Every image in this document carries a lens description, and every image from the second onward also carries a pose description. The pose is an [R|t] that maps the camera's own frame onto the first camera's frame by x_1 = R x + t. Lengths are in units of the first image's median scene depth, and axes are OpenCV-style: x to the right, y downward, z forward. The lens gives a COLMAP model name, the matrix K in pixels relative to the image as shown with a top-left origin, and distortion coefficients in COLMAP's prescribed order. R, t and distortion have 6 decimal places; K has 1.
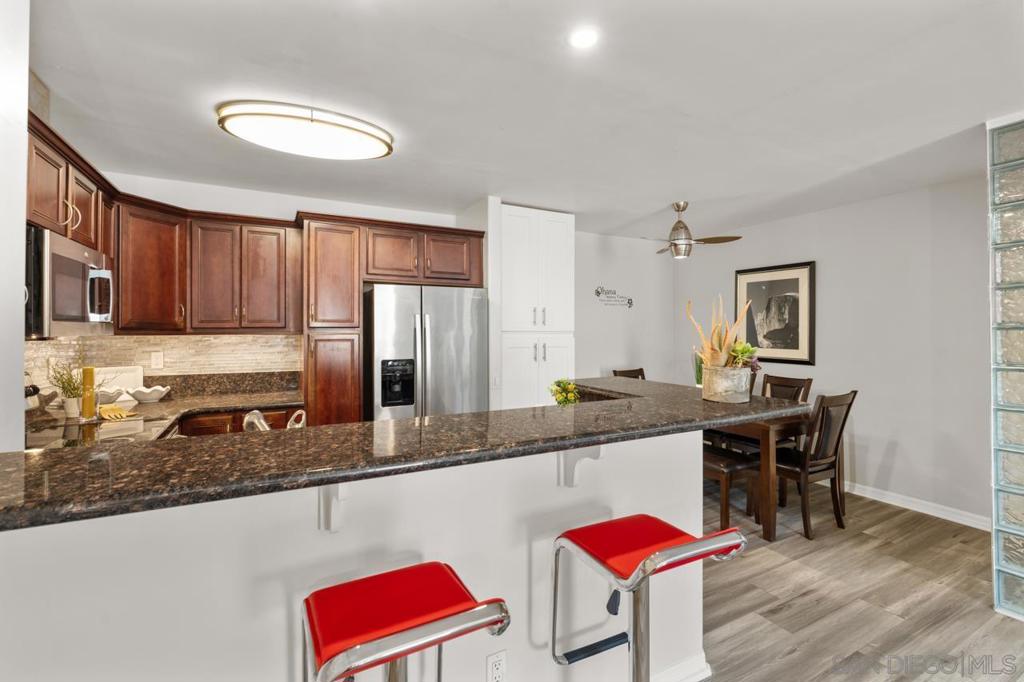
lens RADIAL K [[449.0, 0, 511.6], [0, 449.0, 329.4], [0, 0, 1]] dist [-0.006985, 0.000453]
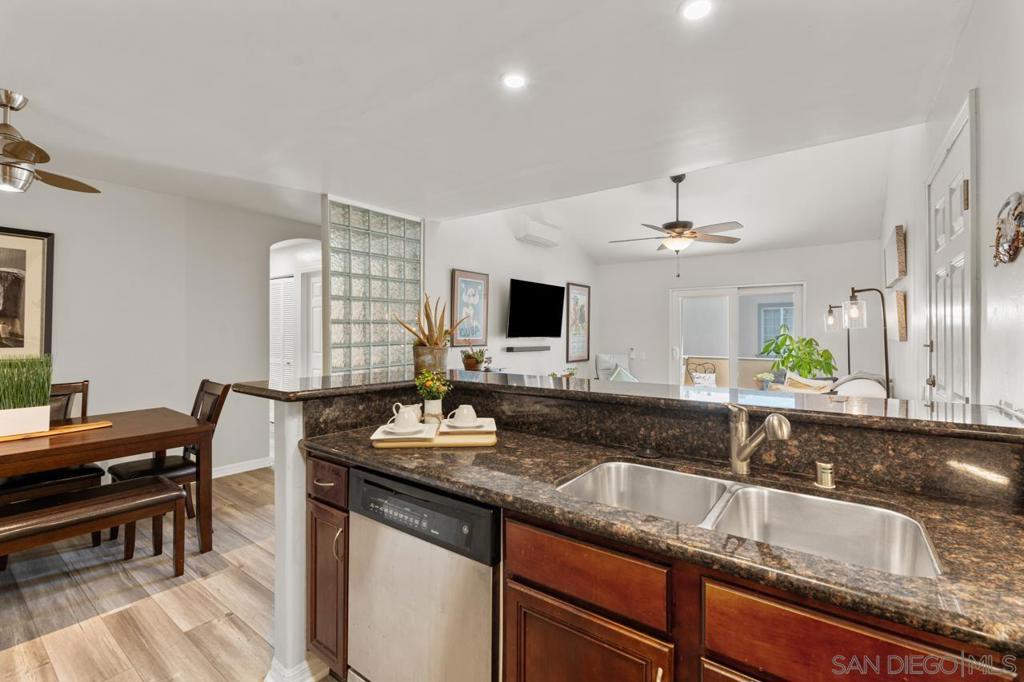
lens RADIAL K [[449.0, 0, 511.3], [0, 449.0, 329.0], [0, 0, 1]] dist [-0.006985, 0.000453]
pose [[-0.433105, 0.006036, 0.901323, -0.451245], [-0.004448, 0.999951, -0.008834, 0.021599], [-0.901332, -0.007835, -0.433057, 0.734975]]
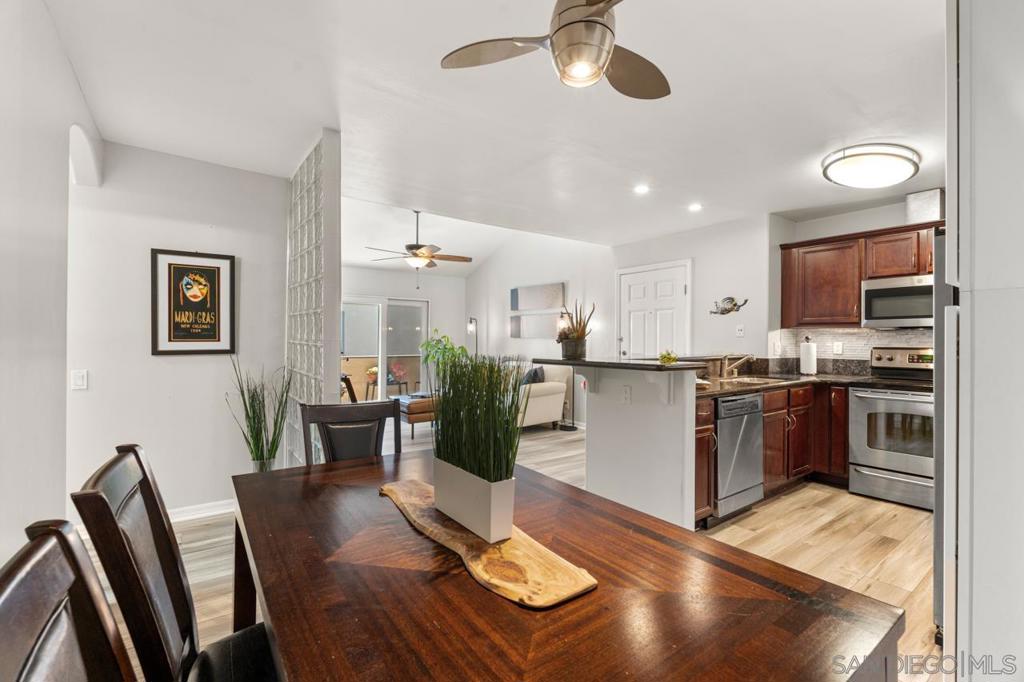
lens RADIAL K [[449.0, 0, 512.2], [0, 449.0, 341.2], [0, 0, 1]] dist [-0.006985, 0.000453]
pose [[-0.988086, -0.004056, -0.153848, 0.538517], [-0.004243, 0.999991, 0.000889, 0.045957], [0.153843, 0.001531, -0.988094, 1.473614]]
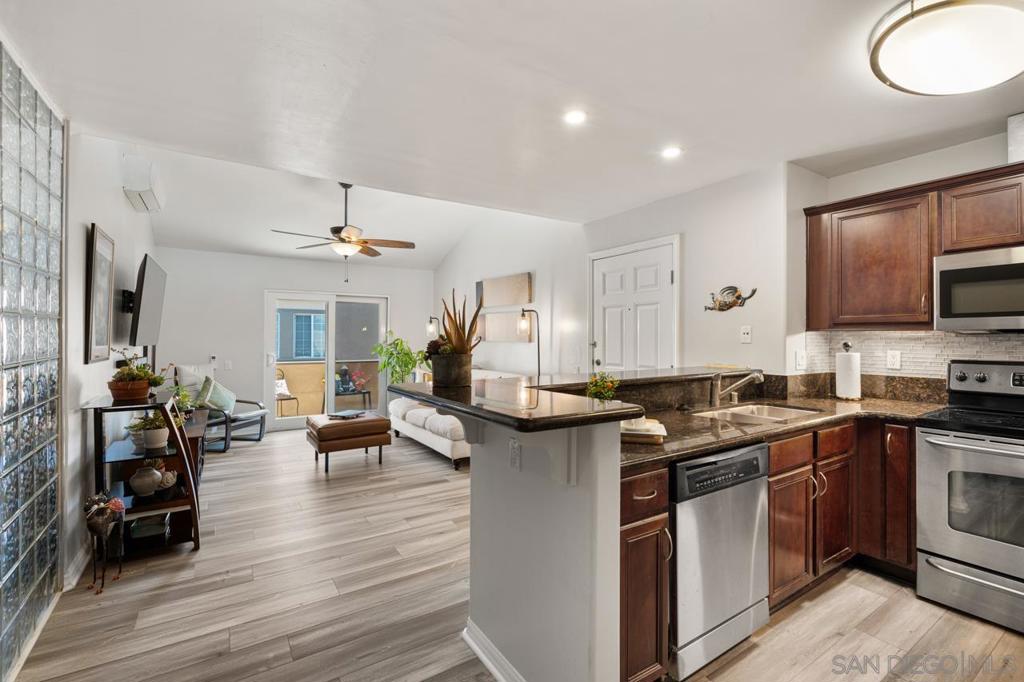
lens RADIAL K [[449.0, 0, 515.8], [0, 449.0, 337.2], [0, 0, 1]] dist [-0.006985, 0.000453]
pose [[-0.995074, -0.001111, -0.099134, 0.230043], [-0.000716, 0.999992, -0.004019, 0.023147], [0.099137, -0.003928, -0.995066, 1.137012]]
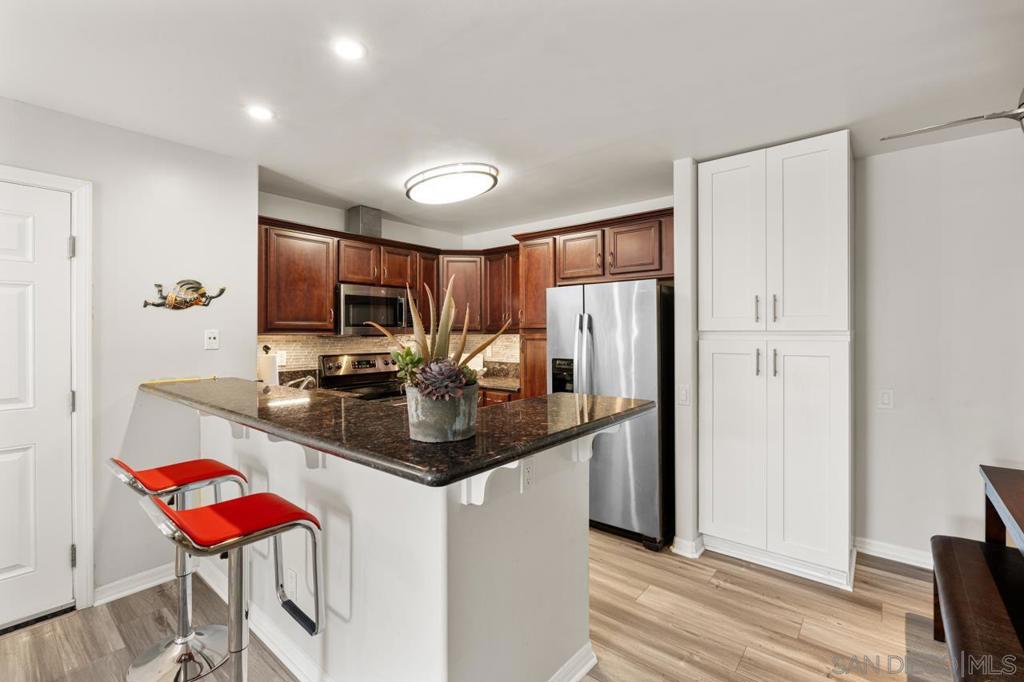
lens RADIAL K [[449.0, 0, 512.5], [0, 449.0, 333.2], [0, 0, 1]] dist [-0.006985, 0.000453]
pose [[0.385006, 0.000640, -0.922914, 0.602465], [0.005863, 0.999978, 0.003140, 0.003363], [0.922896, -0.006620, 0.384993, 0.453819]]
